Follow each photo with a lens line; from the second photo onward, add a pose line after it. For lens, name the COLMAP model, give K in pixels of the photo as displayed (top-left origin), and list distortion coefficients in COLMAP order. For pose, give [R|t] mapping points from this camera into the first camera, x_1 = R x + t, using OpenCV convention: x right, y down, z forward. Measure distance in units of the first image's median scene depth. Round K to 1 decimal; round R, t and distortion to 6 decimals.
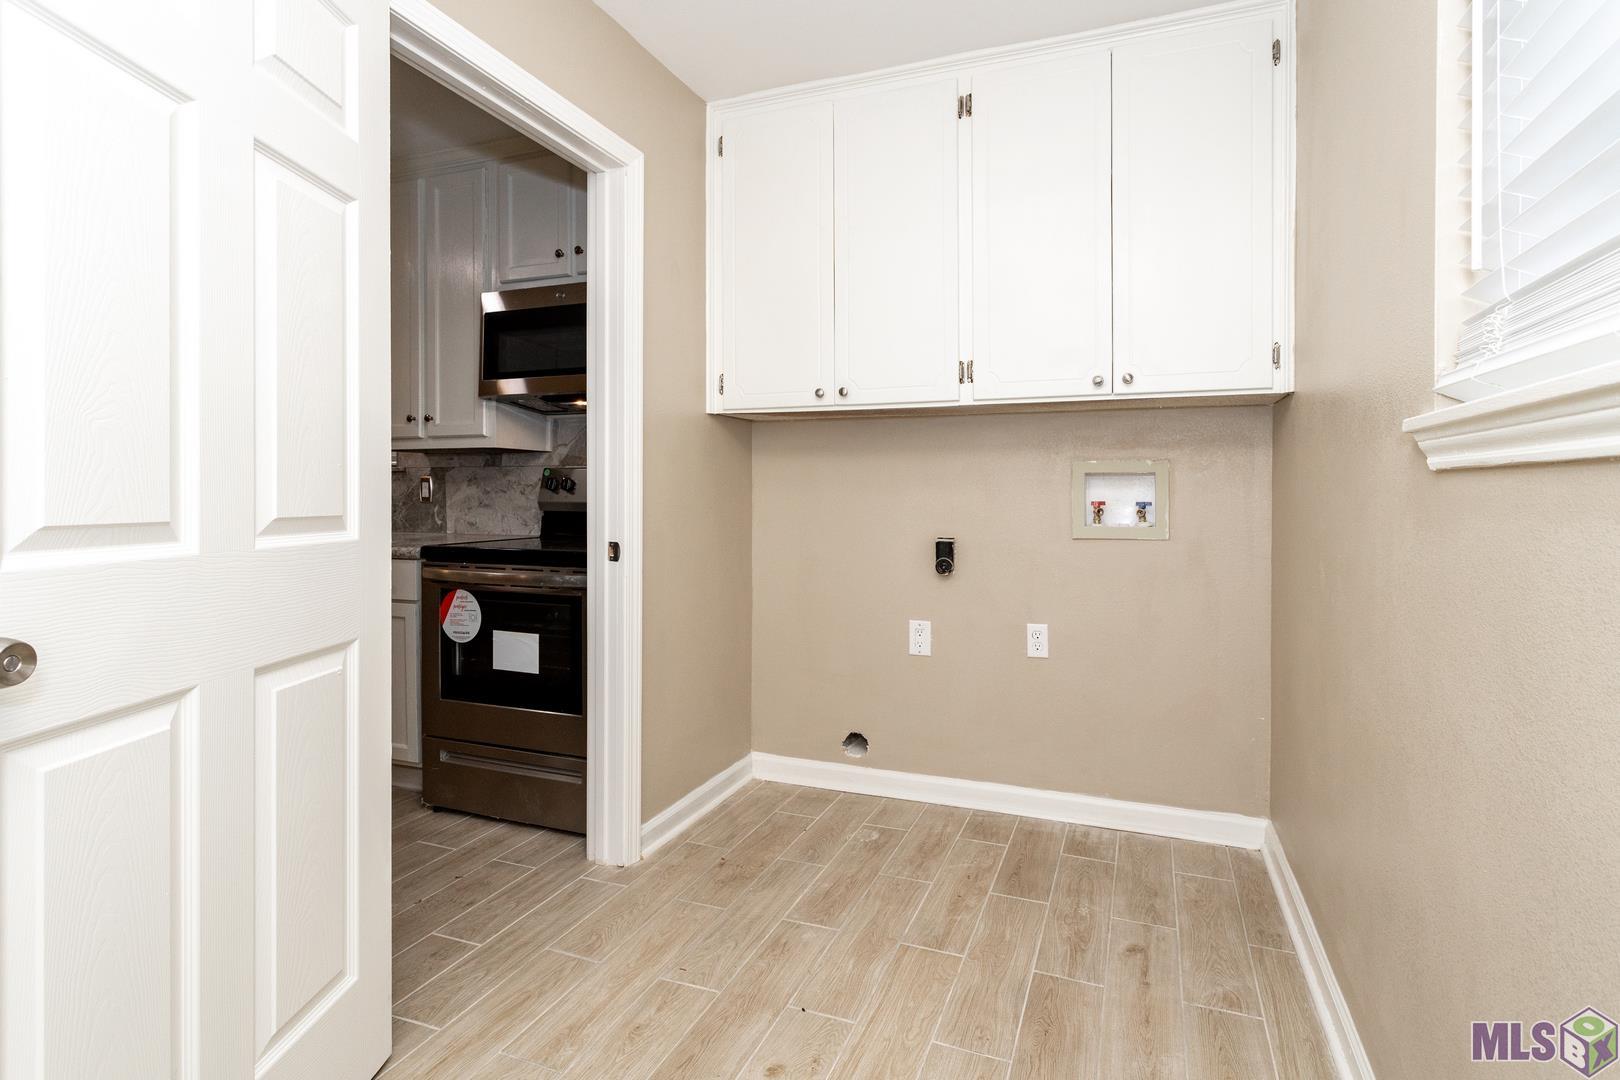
lens RADIAL K [[784.0, 0, 830.9], [0, 784.0, 497.0], [0, 0, 1]] dist [0.005539, 0.001412]
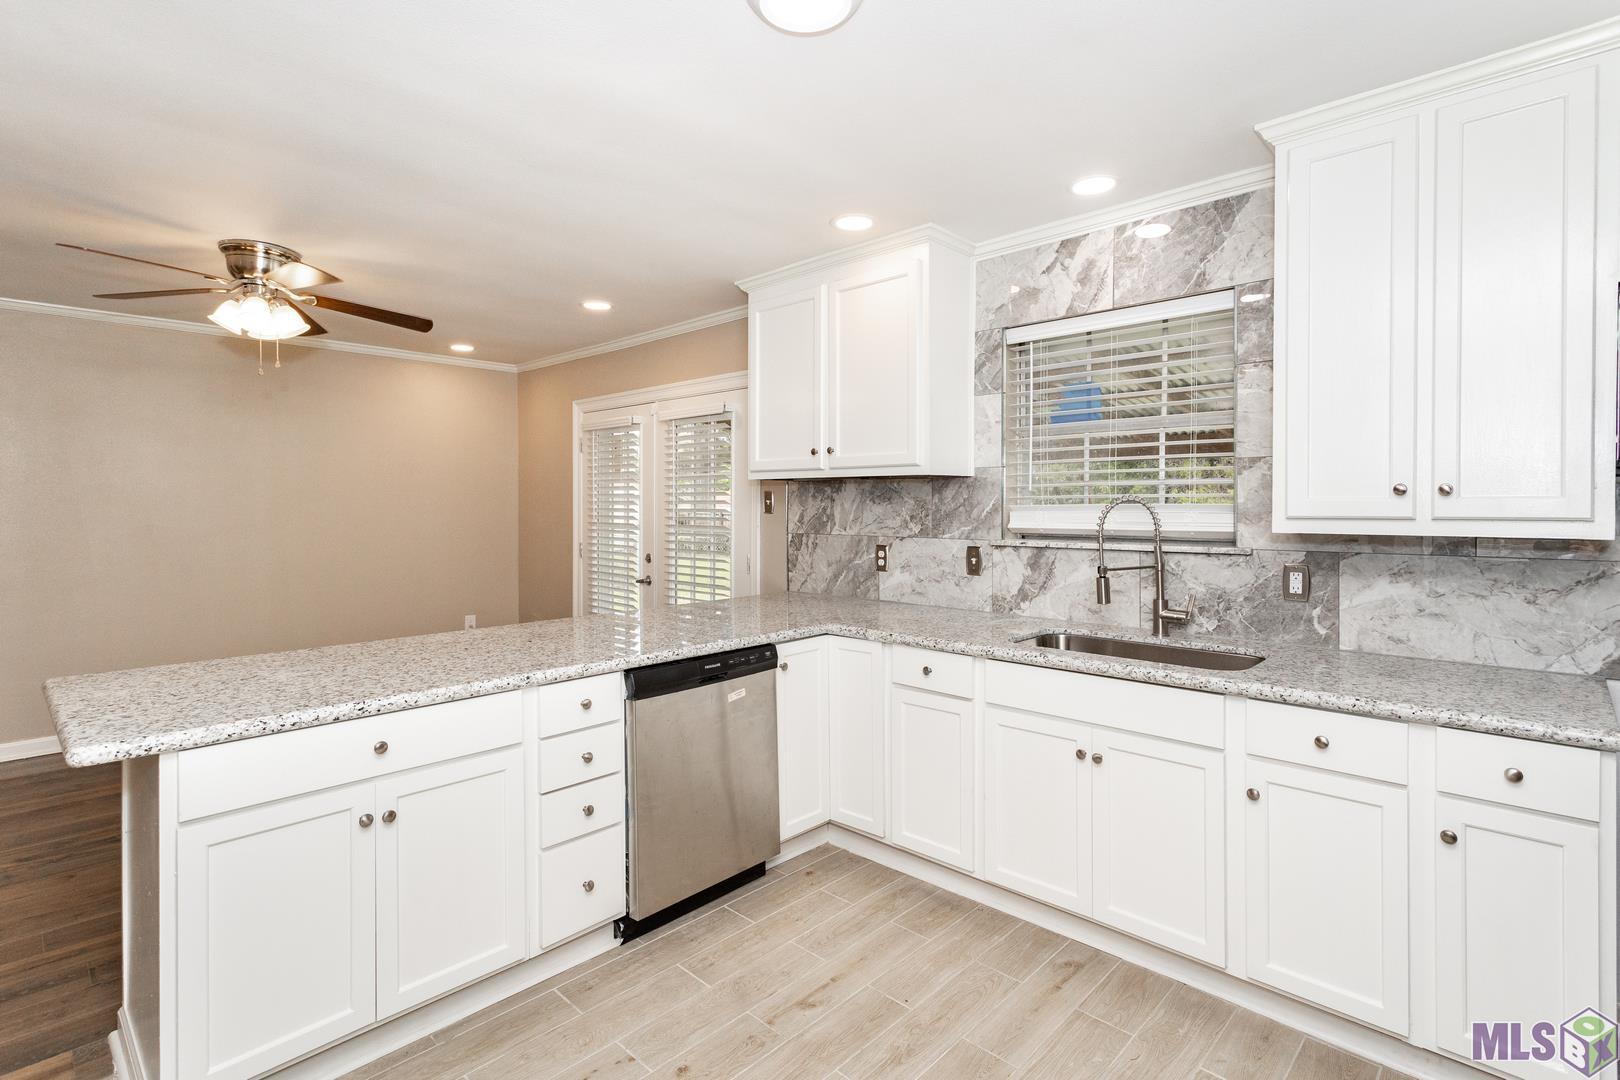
lens RADIAL K [[784.0, 0, 782.8], [0, 784.0, 502.9], [0, 0, 1]] dist [0.005539, 0.001412]
pose [[0.918926, -0.003957, -0.394410, -0.677579], [0.003197, 0.999992, -0.002583, -0.083065], [0.394417, 0.001113, 0.918931, 0.175215]]
